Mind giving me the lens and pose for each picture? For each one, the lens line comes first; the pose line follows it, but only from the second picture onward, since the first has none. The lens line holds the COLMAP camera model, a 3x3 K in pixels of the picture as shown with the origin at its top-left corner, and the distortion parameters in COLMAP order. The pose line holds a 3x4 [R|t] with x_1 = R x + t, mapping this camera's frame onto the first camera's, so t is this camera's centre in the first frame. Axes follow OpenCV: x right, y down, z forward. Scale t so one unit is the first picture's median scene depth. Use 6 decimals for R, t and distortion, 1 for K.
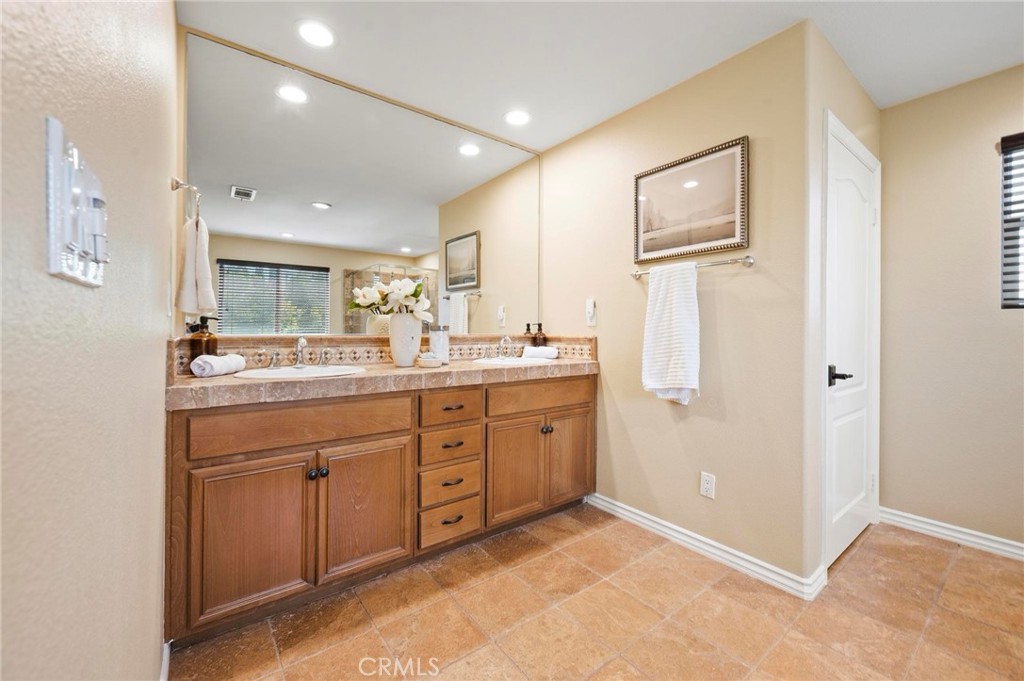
lens RADIAL K [[406.7, 0, 514.5], [0, 406.7, 337.4], [0, 0, 1]] dist [0.000317, -0.000064]
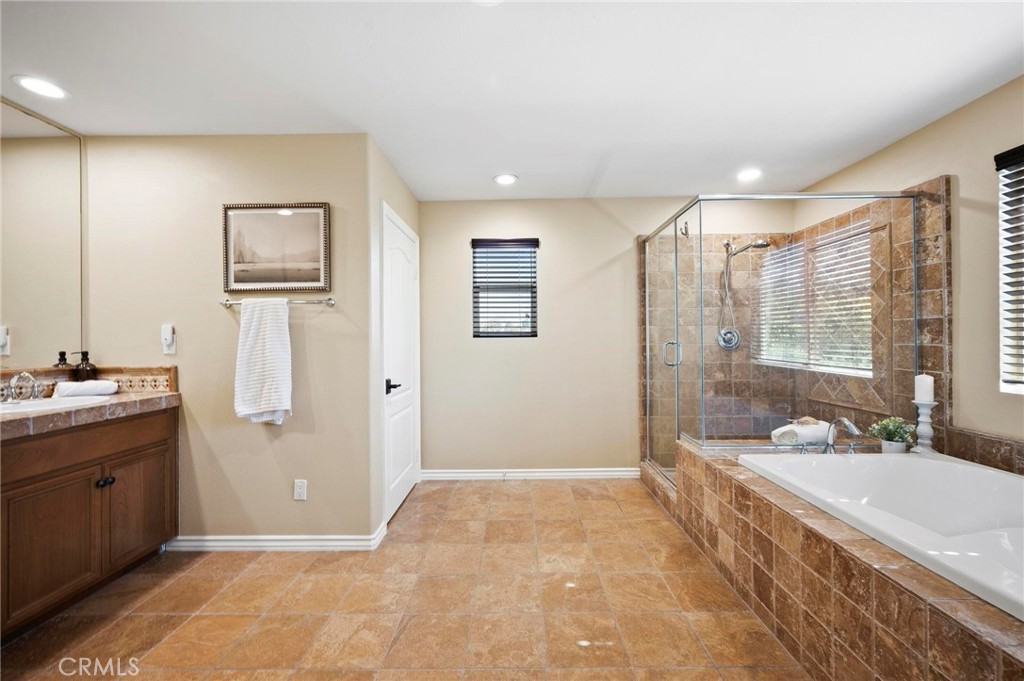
lens RADIAL K [[406.7, 0, 514.5], [0, 406.7, 337.4], [0, 0, 1]] dist [0.000317, -0.000064]
pose [[0.613970, -0.004233, 0.789318, -0.063693], [0.020769, 0.999726, -0.010794, -0.046310], [-0.789056, 0.023021, 0.613890, -0.197179]]
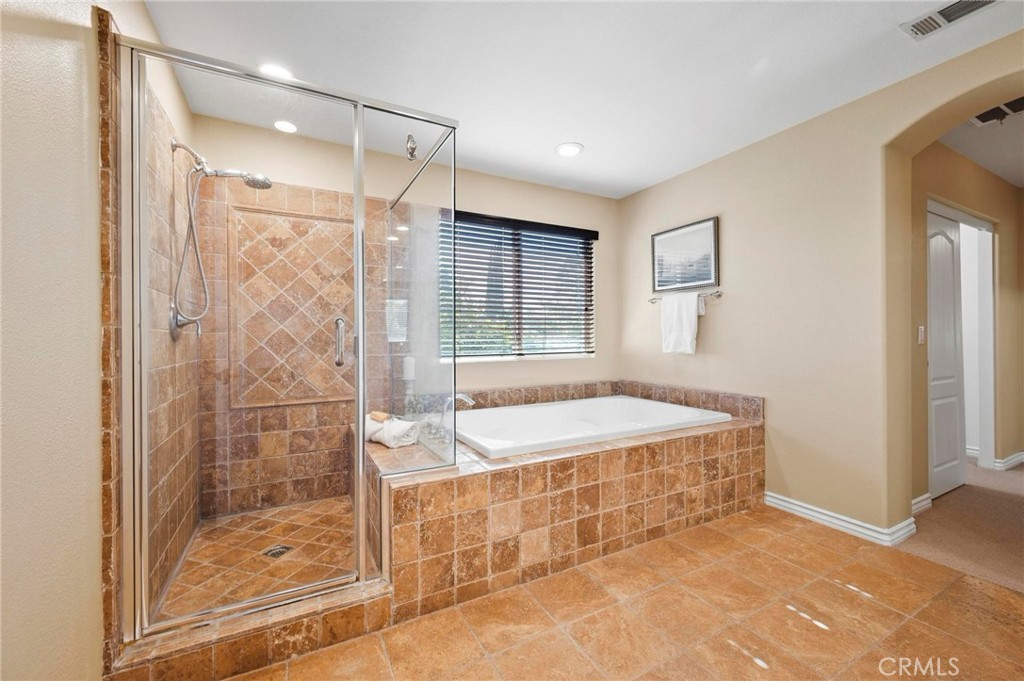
lens RADIAL K [[406.7, 0, 514.5], [0, 406.7, 337.4], [0, 0, 1]] dist [0.000317, -0.000064]
pose [[-0.986220, 0.003769, 0.165398, 0.838730], [0.005837, 0.999911, 0.012019, -0.015082], [-0.165338, 0.012819, -0.986154, 0.823950]]
